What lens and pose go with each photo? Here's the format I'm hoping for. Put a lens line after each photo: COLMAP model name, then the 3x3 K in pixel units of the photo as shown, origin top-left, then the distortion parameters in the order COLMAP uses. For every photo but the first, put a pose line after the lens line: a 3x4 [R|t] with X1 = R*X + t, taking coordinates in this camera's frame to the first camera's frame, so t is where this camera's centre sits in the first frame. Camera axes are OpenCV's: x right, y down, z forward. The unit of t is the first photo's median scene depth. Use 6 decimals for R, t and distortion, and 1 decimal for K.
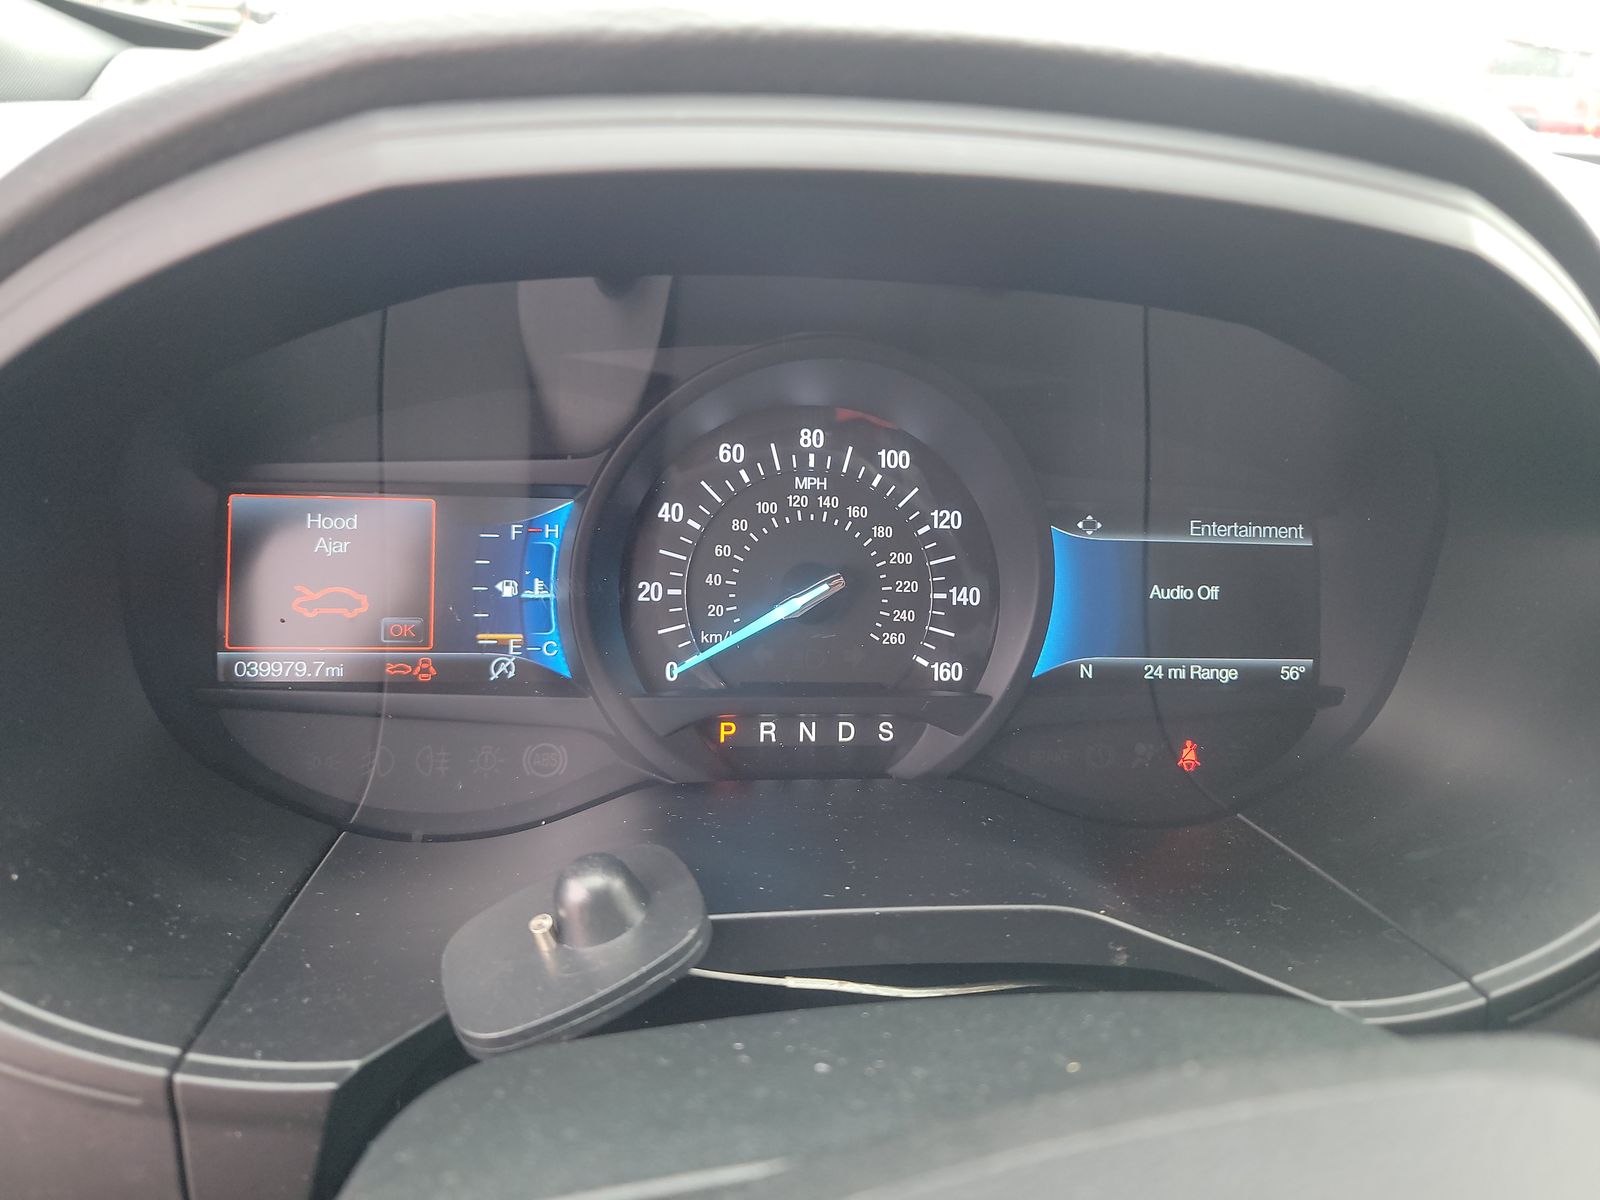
lens RADIAL K [[1110.9, 0, 800.0], [0, 1110.9, 594.2], [0, 0, 1]] dist [0.025258, -0.016267]
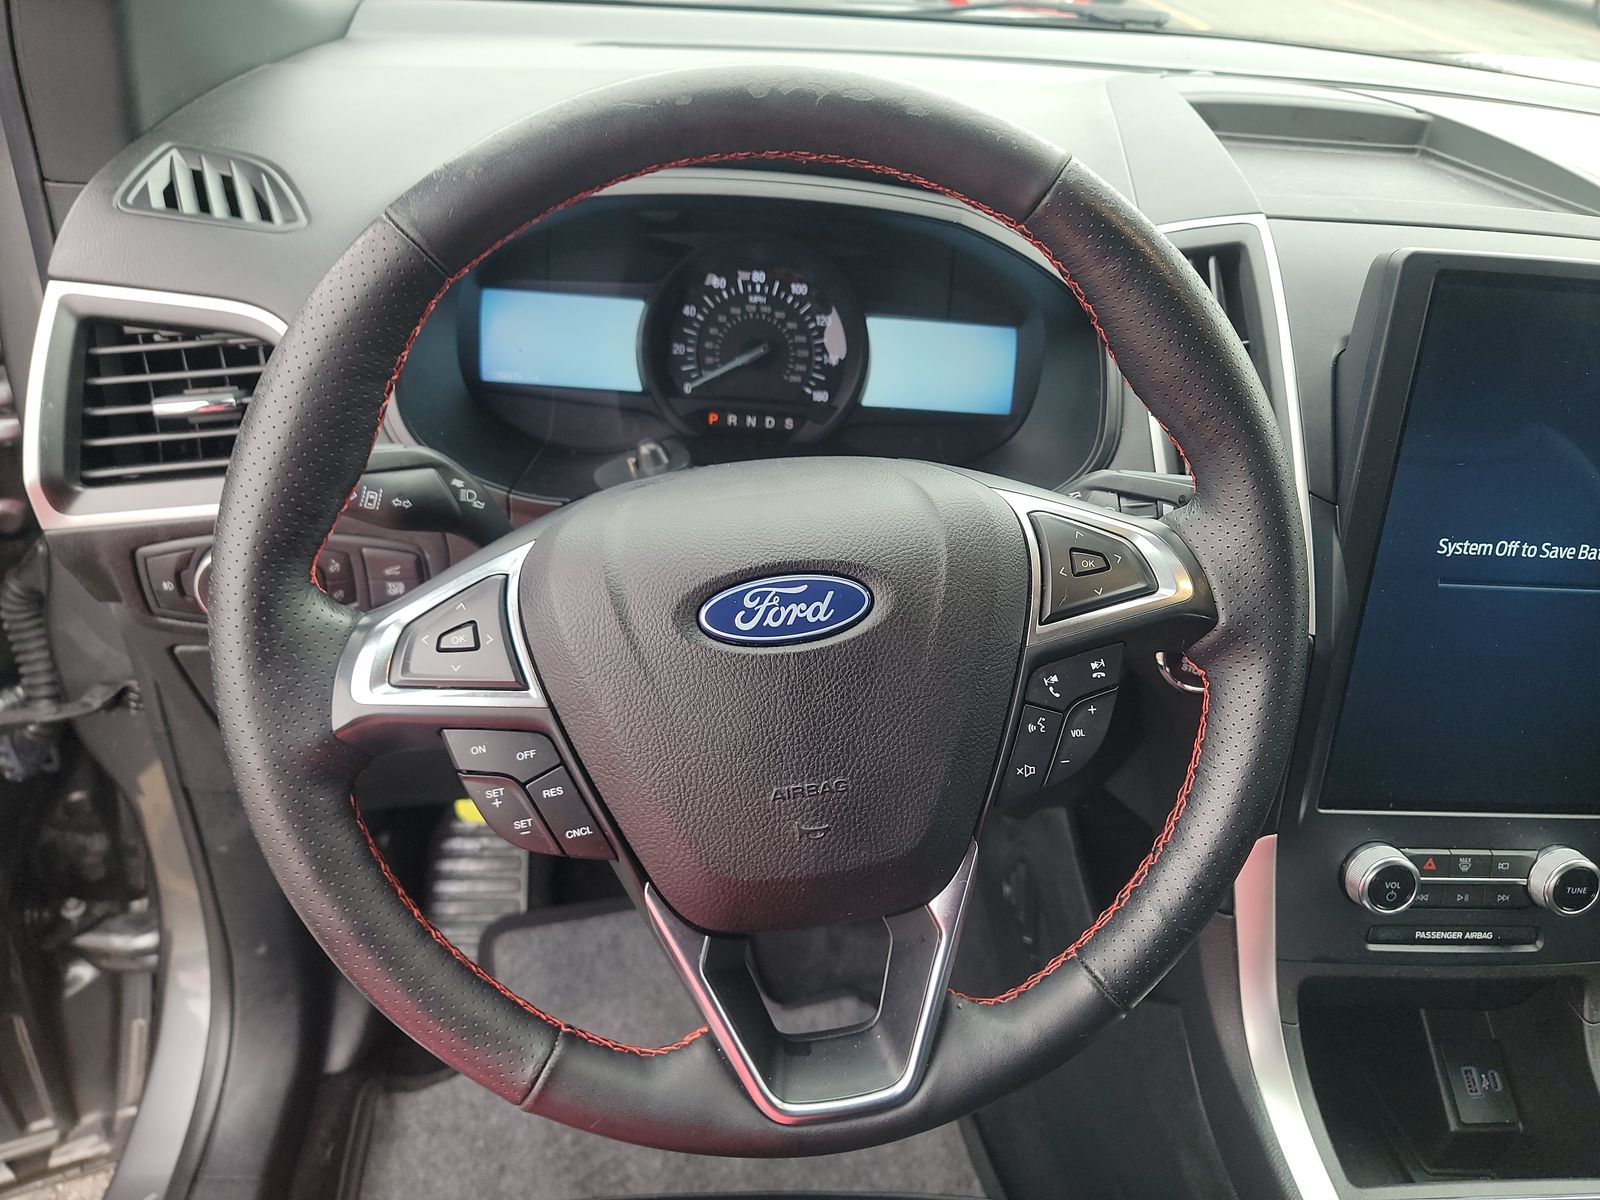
lens RADIAL K [[1110.9, 0, 803.9], [0, 1110.9, 606.4], [0, 0, 1]] dist [0.025258, -0.016267]
pose [[0.997850, 0.052952, -0.038630, 0.207463], [-0.045871, 0.985143, 0.165494, 0.116657], [0.046820, -0.163366, 0.985454, -1.136812]]
